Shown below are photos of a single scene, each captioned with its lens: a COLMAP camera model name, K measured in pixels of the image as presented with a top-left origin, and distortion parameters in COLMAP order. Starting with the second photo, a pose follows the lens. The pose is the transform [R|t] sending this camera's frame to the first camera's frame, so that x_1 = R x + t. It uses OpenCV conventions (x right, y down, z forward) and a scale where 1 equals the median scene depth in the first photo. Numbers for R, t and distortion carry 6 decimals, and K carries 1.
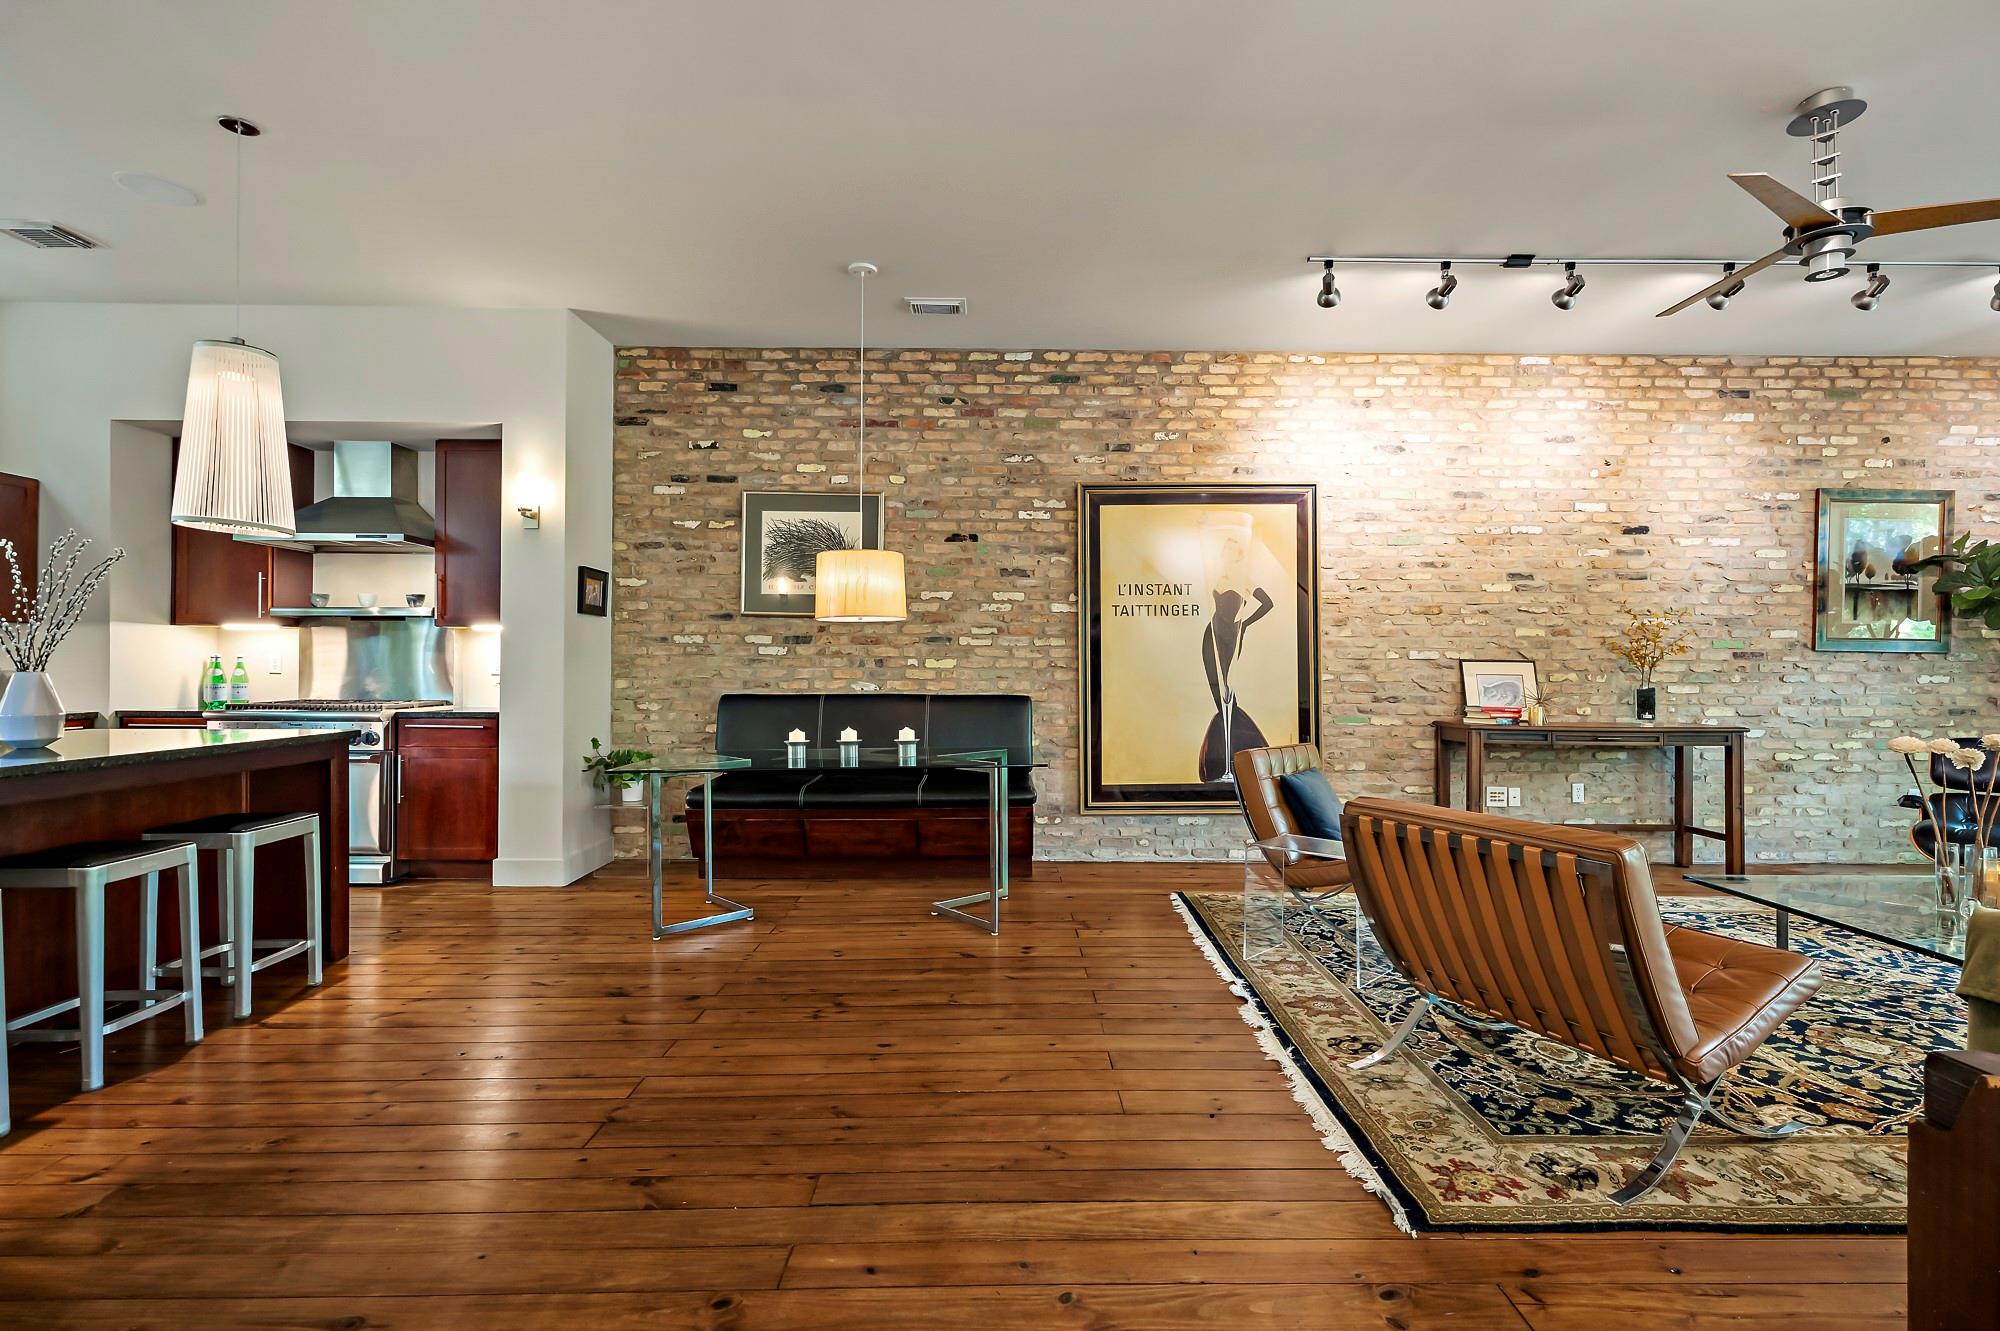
lens RADIAL K [[930.0, 0, 1010.3], [0, 930.0, 660.6], [0, 0, 1]] dist [-0.000176, 0.000631]
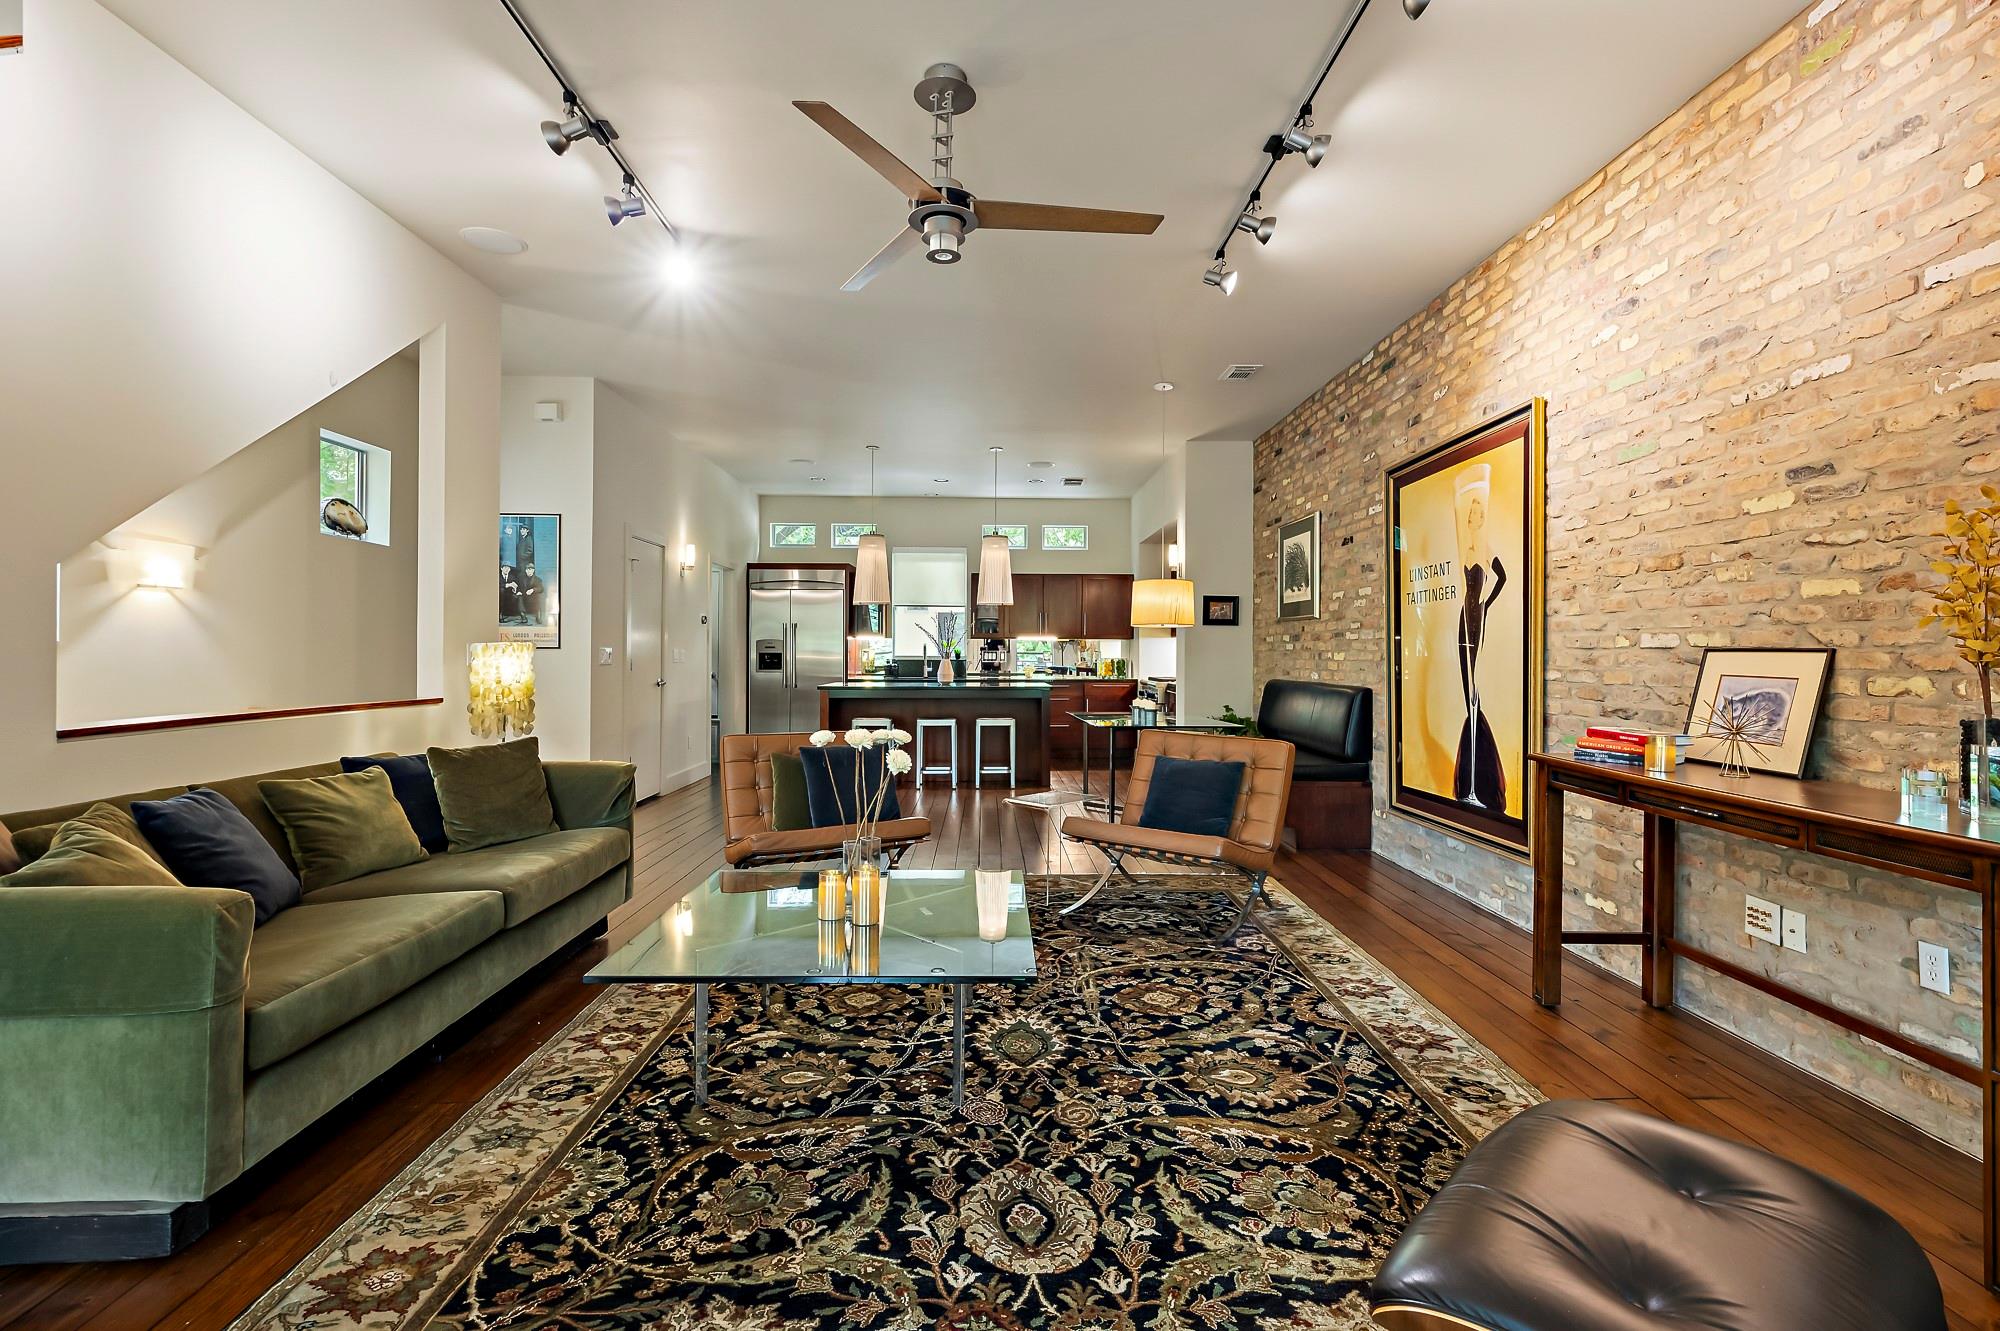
lens RADIAL K [[930.0, 0, 1002.7], [0, 930.0, 645.1], [0, 0, 1]] dist [-0.000176, 0.000631]
pose [[0.008256, -0.013658, -0.999873, 1.022528], [-0.000291, 0.999907, -0.013660, 0.004919], [0.999966, 0.000404, 0.008251, 0.583667]]
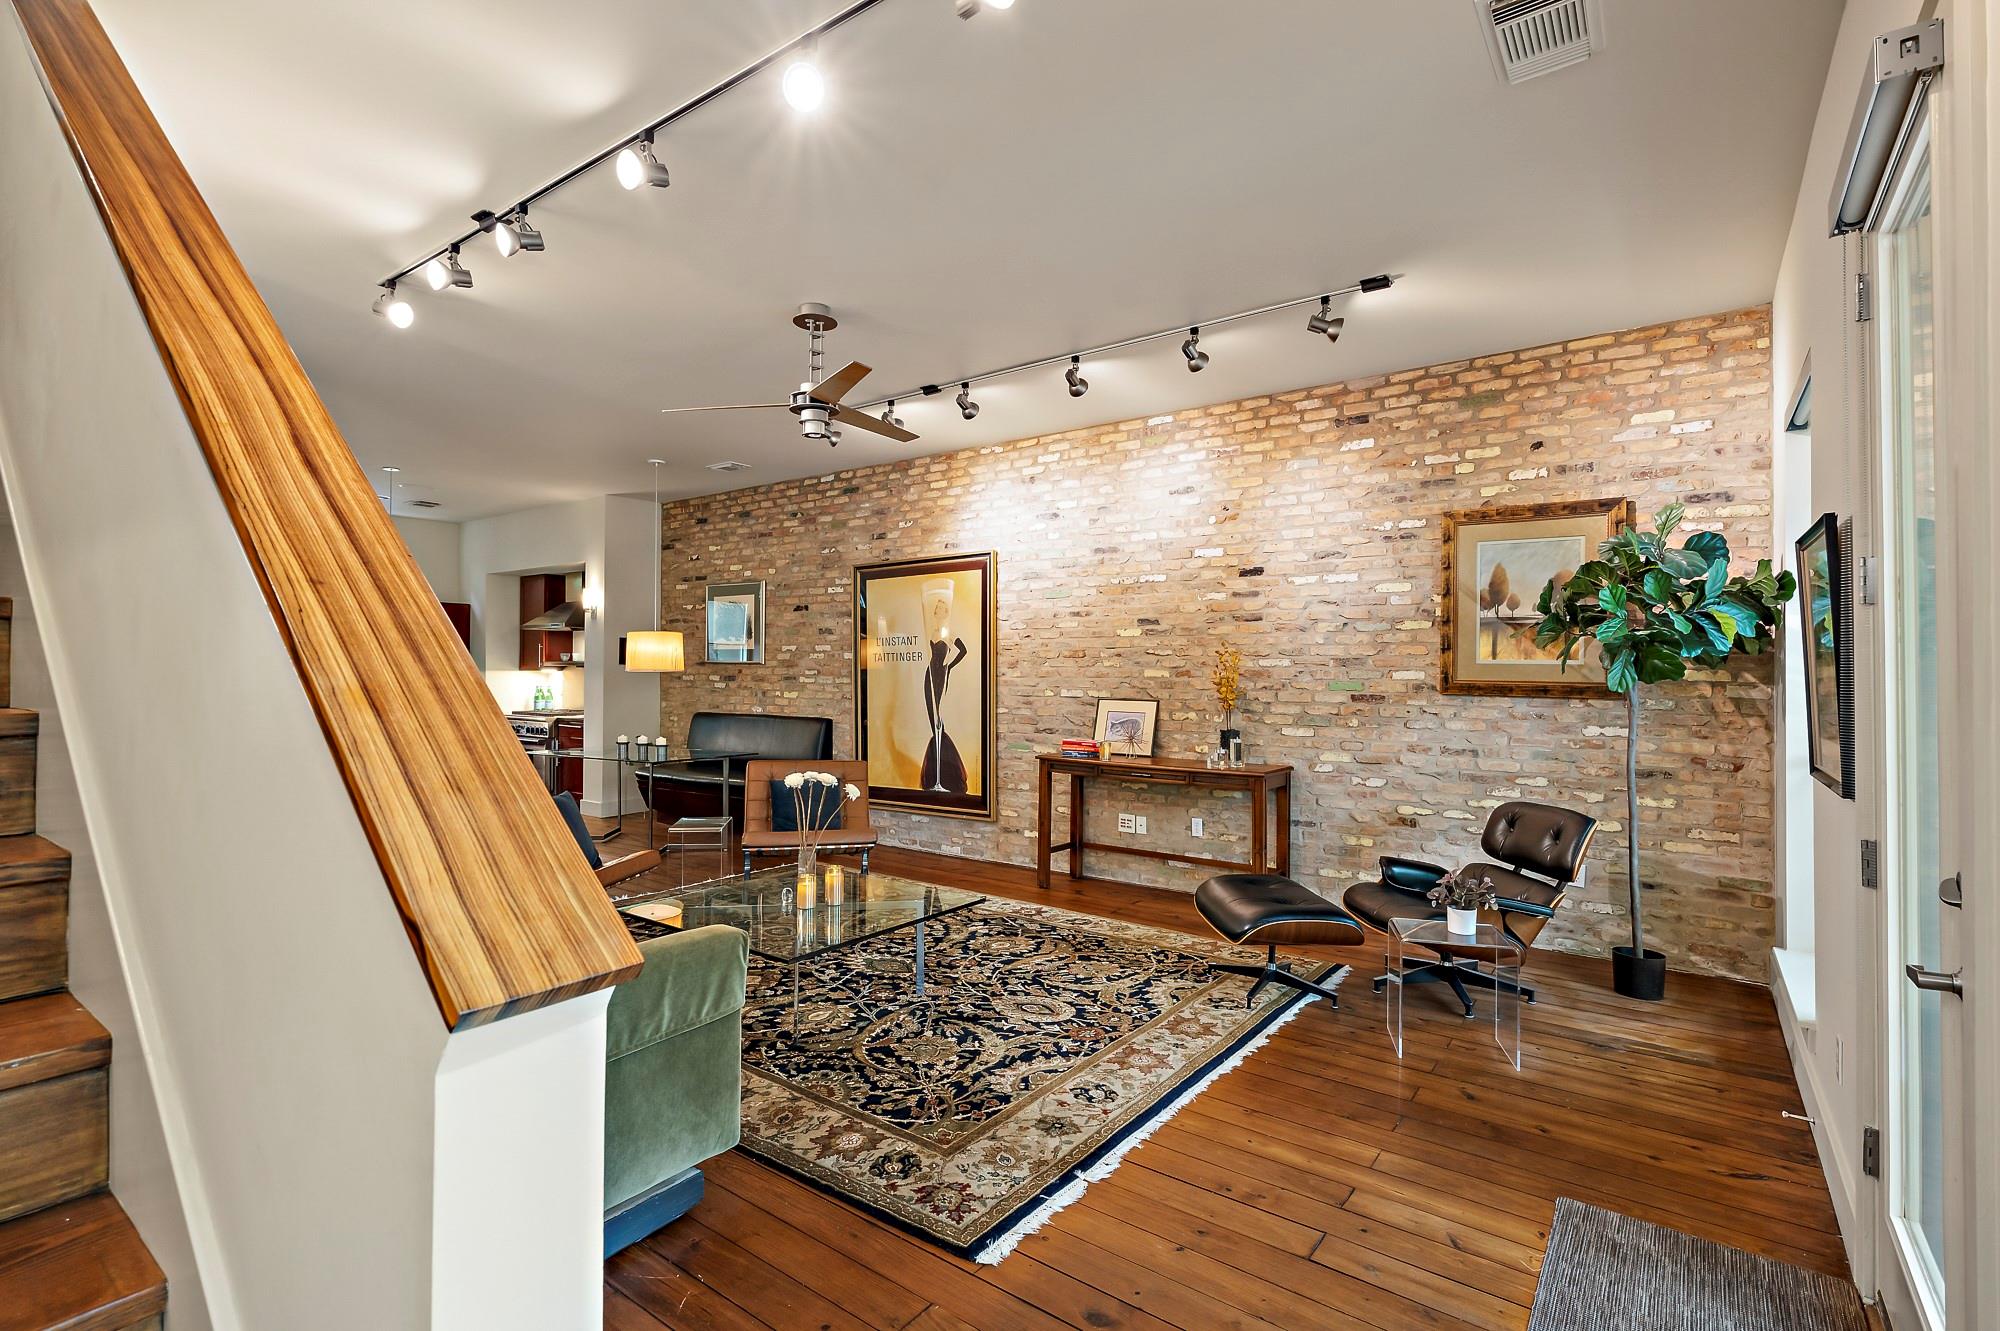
lens RADIAL K [[930.0, 0, 1013.8], [0, 930.0, 658.5], [0, 0, 1]] dist [-0.000176, 0.000631]
pose [[0.798370, -0.009233, -0.602096, 1.076883], [0.003931, 0.999941, -0.010122, -0.037412], [0.602154, 0.005714, 0.798360, 0.042310]]
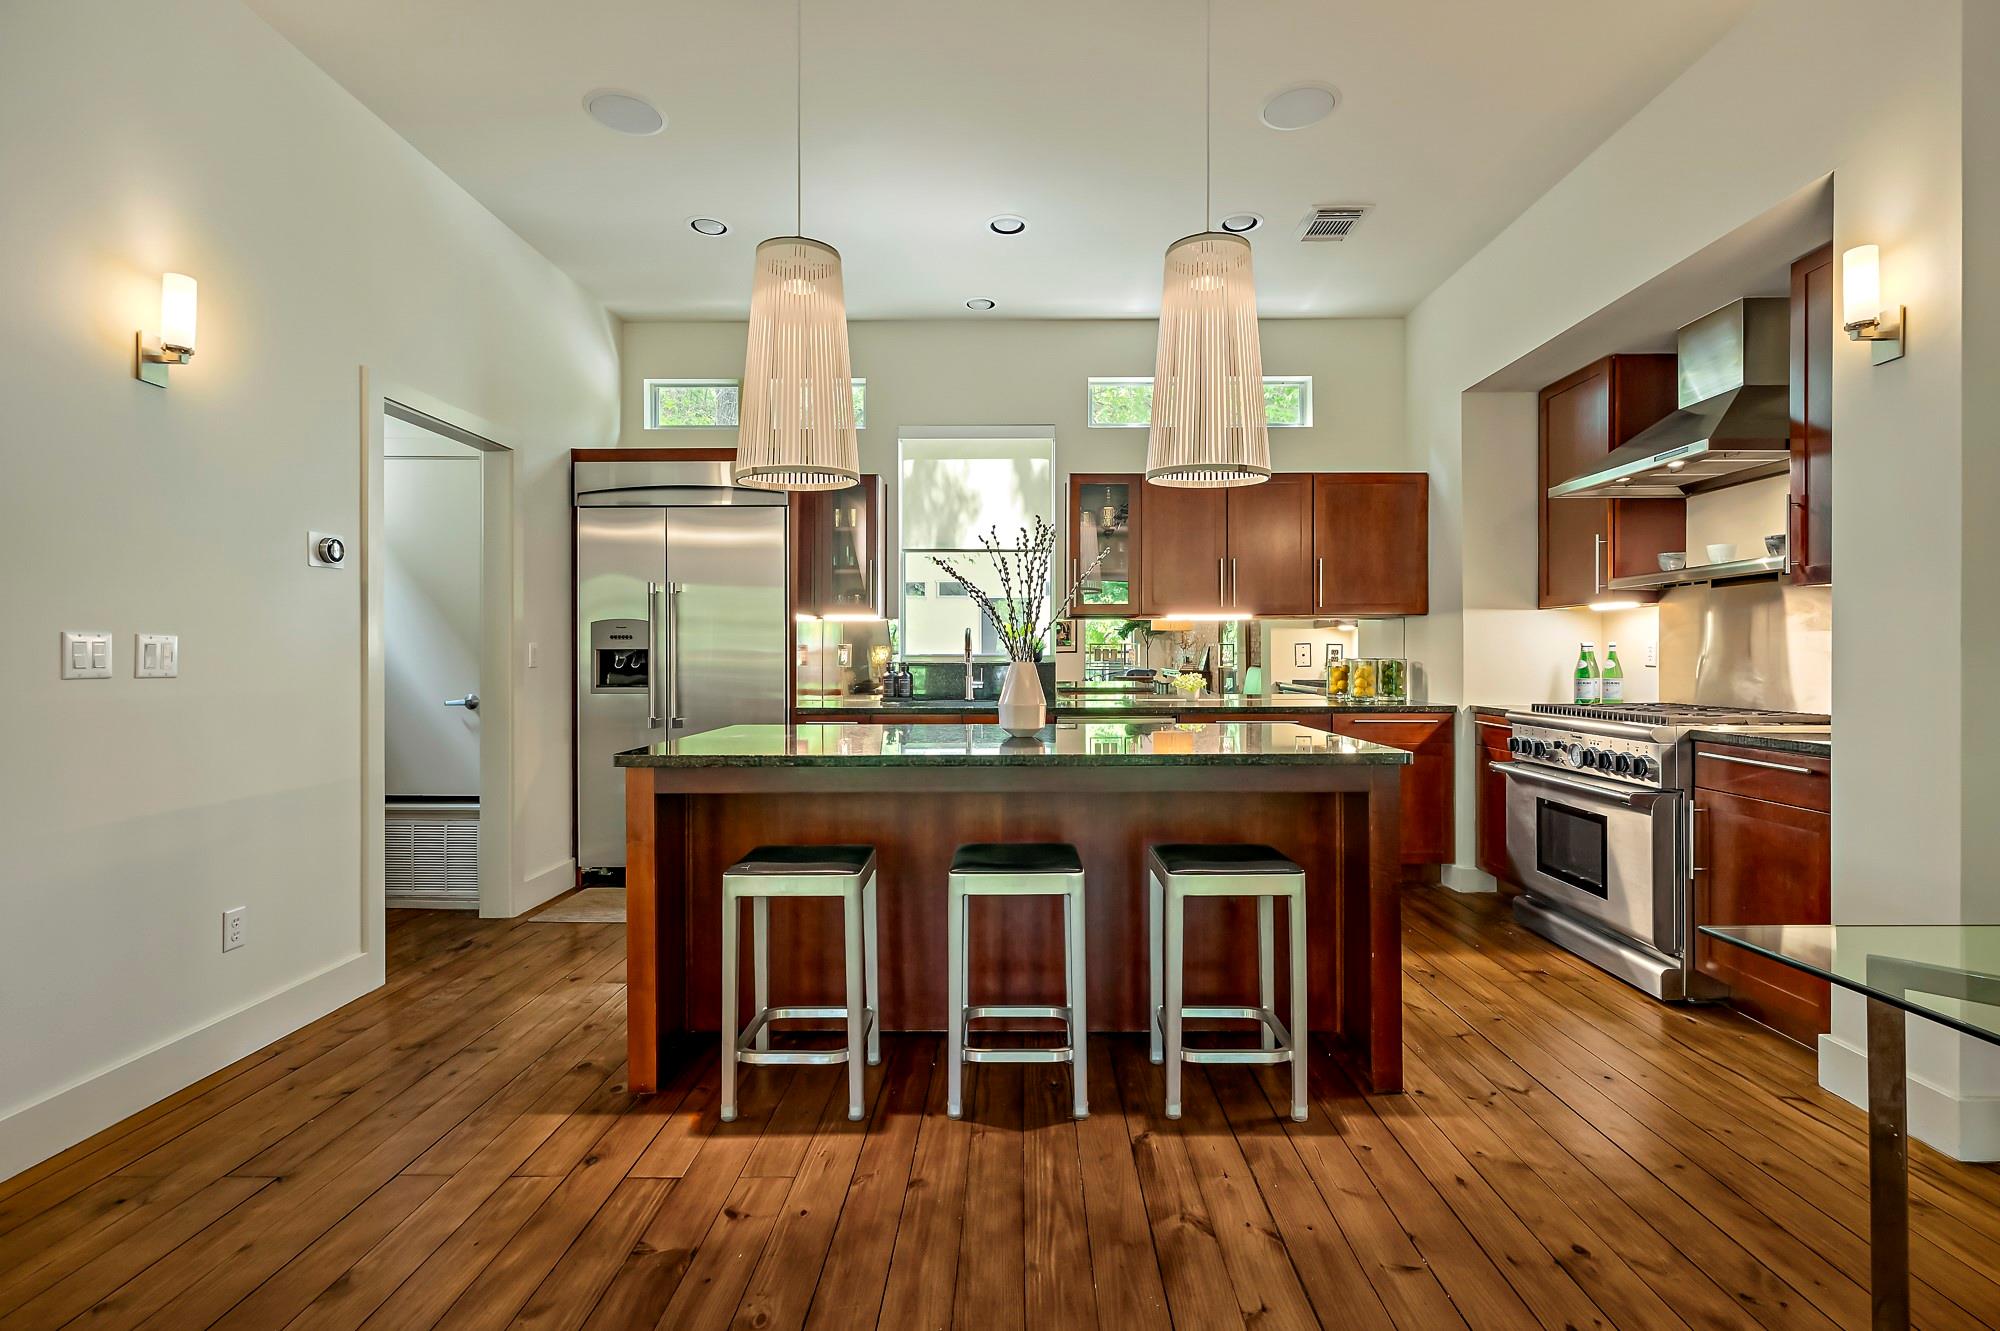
lens RADIAL K [[930.0, 0, 1018.2], [0, 930.0, 653.4], [0, 0, 1]] dist [-0.000176, 0.000631]
pose [[-0.015096, -0.006616, -0.999864, -0.034021], [0.003911, 0.999970, -0.006675, 0.006420], [0.999878, -0.004011, -0.015070, 0.499244]]
